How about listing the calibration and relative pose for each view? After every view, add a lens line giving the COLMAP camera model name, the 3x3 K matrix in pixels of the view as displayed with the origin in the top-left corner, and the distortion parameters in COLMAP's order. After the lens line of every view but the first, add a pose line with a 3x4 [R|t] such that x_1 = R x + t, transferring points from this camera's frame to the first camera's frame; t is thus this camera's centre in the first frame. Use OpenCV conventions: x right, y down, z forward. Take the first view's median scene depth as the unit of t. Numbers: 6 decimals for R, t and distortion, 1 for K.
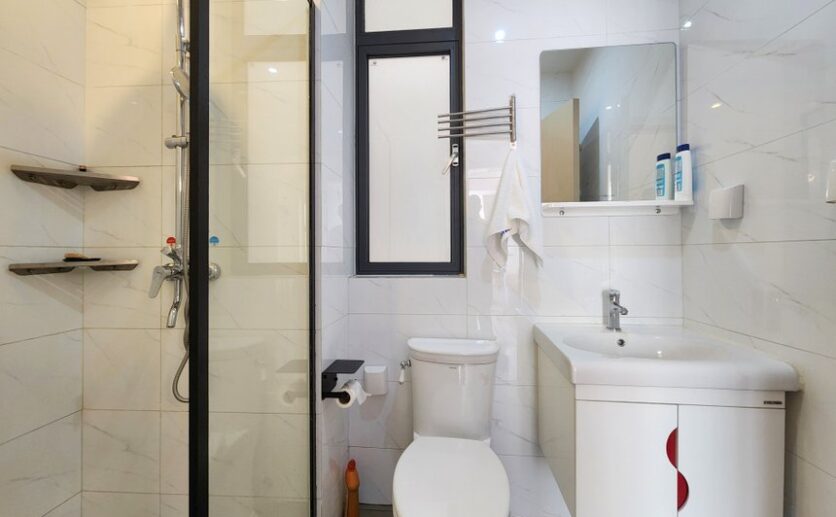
lens RADIAL K [[341.0, 0, 420.8], [0, 341.0, 255.5], [0, 0, 1]] dist [0.000013, 0.000092]
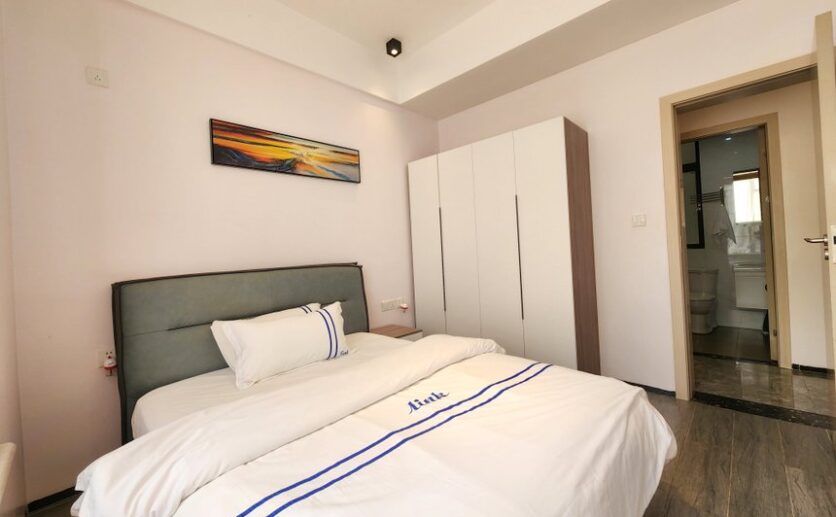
lens RADIAL K [[341.0, 0, 422.5], [0, 341.0, 256.4], [0, 0, 1]] dist [0.000013, 0.000092]
pose [[0.784432, -0.040051, -0.618921, 0.036002], [0.062794, 0.997914, 0.015010, -0.074543], [0.617028, -0.050639, 0.785310, -2.915688]]
